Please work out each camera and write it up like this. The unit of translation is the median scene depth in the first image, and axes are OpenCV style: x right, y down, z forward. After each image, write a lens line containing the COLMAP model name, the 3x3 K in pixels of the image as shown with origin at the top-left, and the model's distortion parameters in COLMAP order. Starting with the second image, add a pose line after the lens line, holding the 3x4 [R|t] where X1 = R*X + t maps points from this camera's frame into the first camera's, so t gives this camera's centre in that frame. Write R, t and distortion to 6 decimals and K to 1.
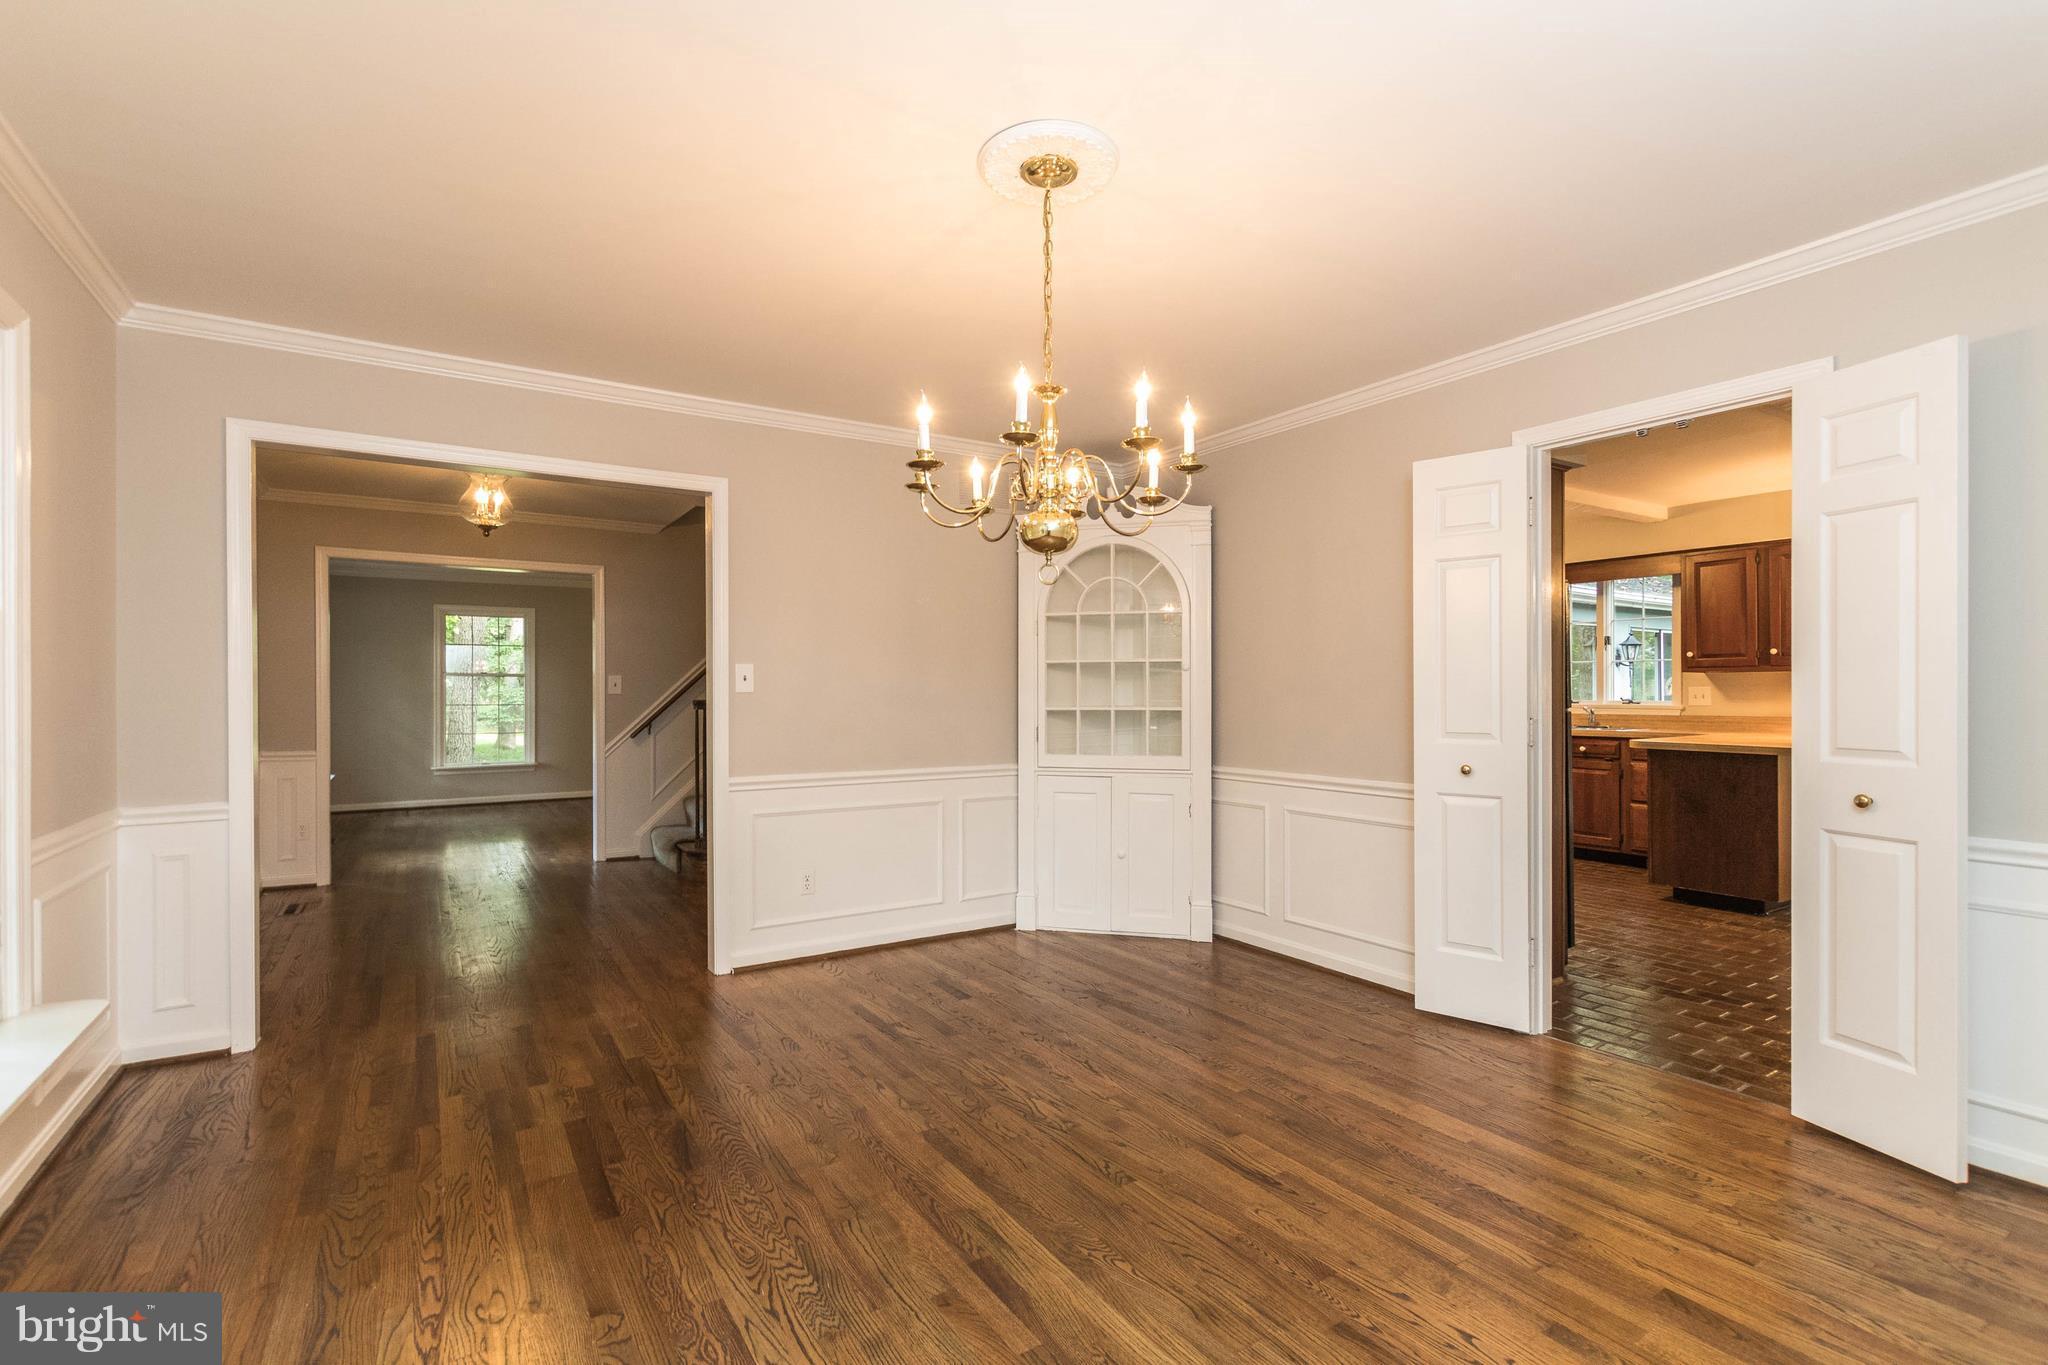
lens RADIAL K [[937.3, 0, 1022.7], [0, 937.3, 691.7], [0, 0, 1]] dist [0.001357, -0.000209]
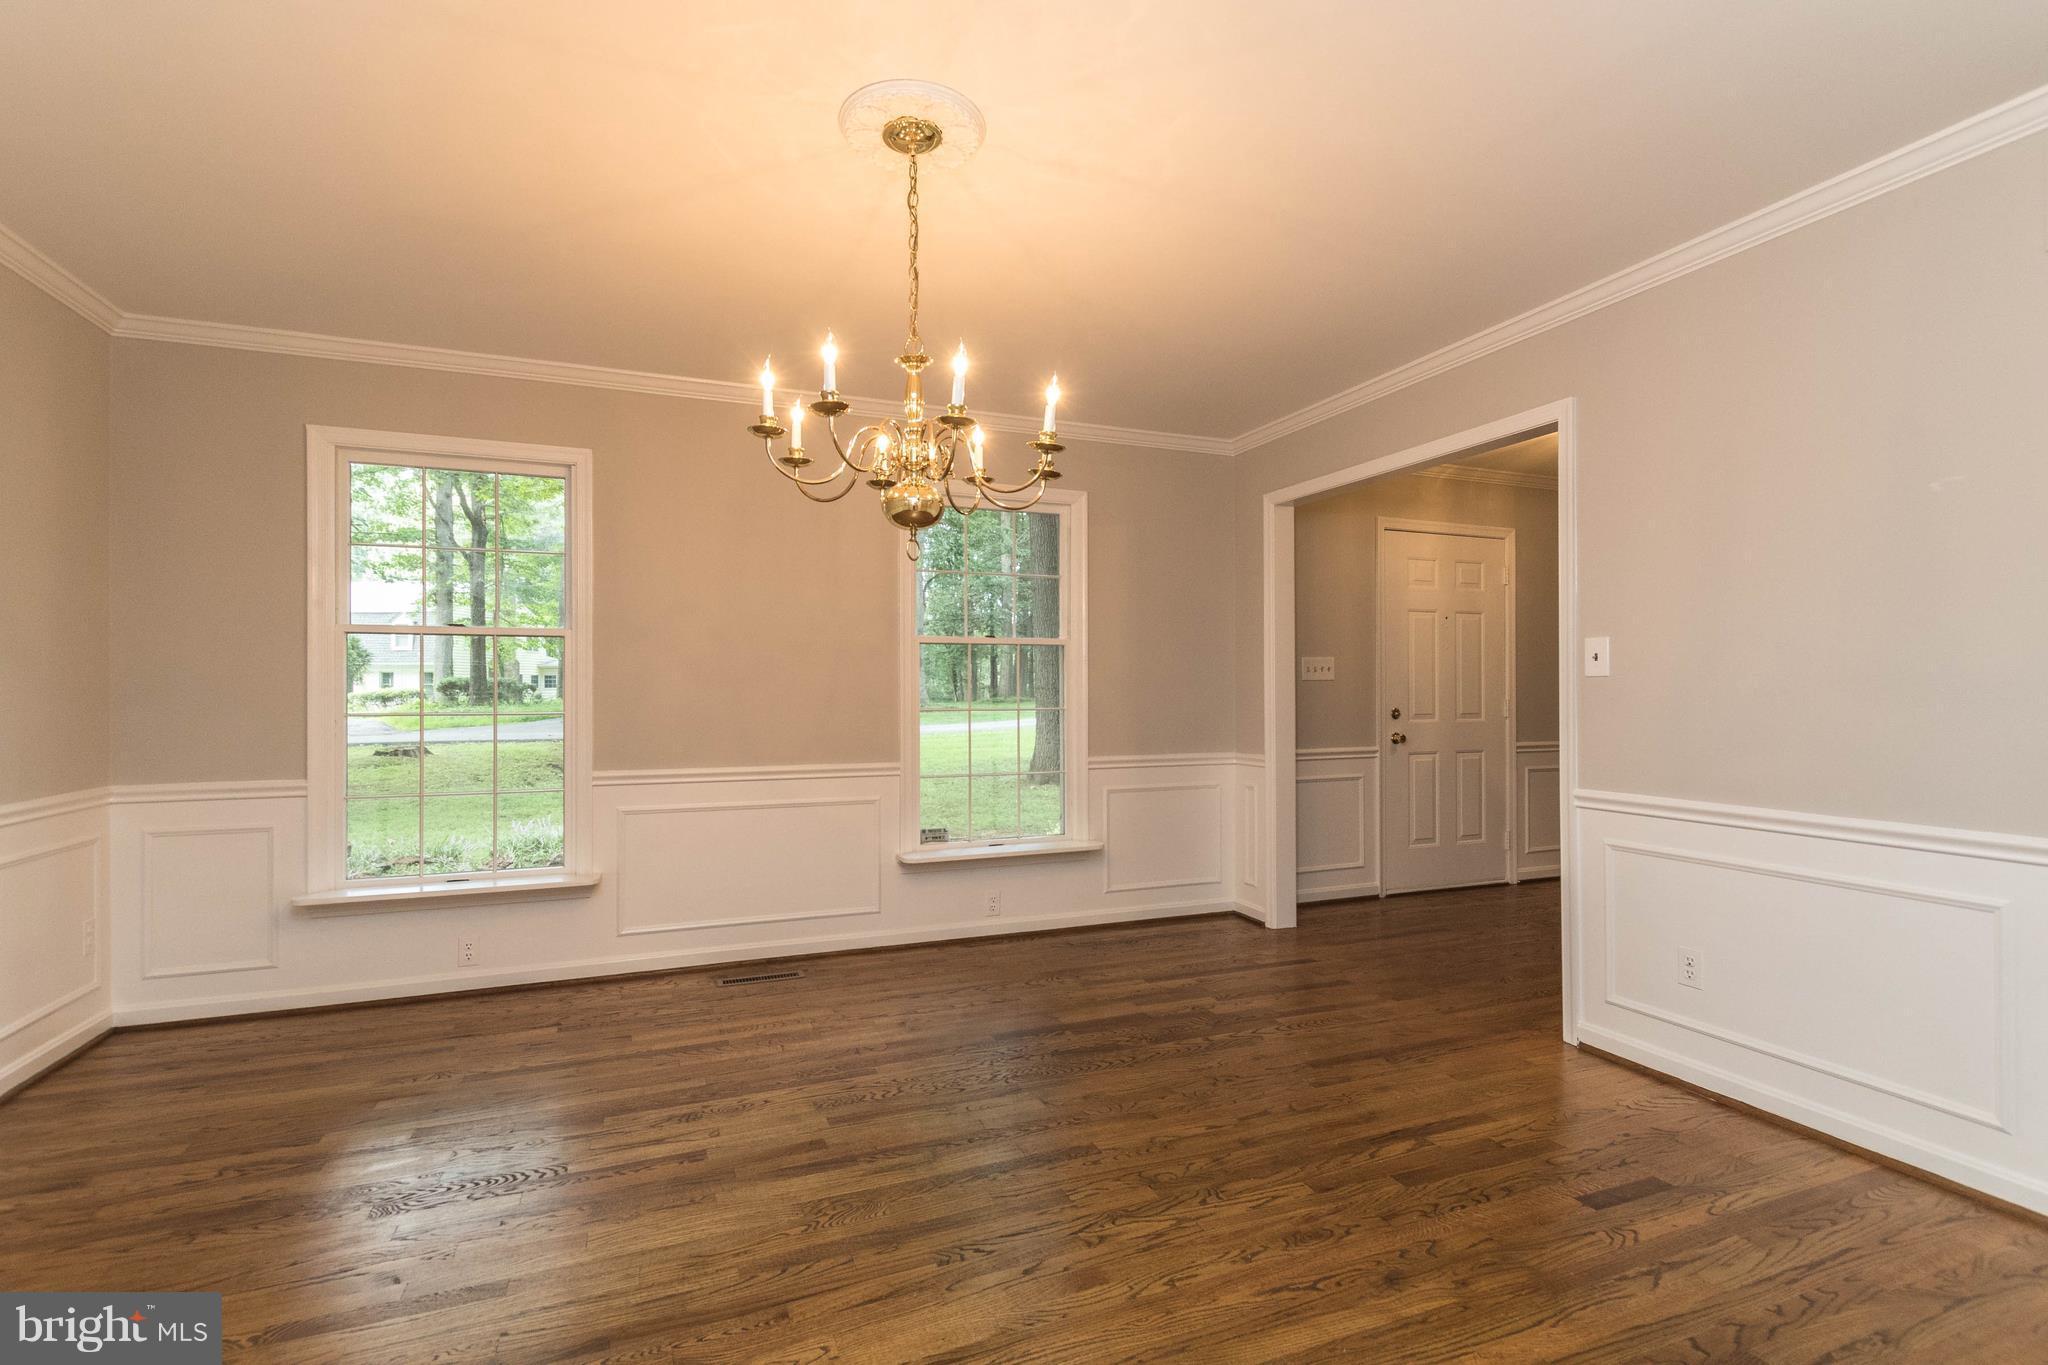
lens RADIAL K [[937.3, 0, 1024.5], [0, 937.3, 683.0], [0, 0, 1]] dist [0.001357, -0.000209]
pose [[-0.197158, -0.006547, -0.980350, 0.697344], [0.001943, 0.999973, -0.007068, 0.013367], [0.980370, -0.003298, -0.197140, 0.945030]]
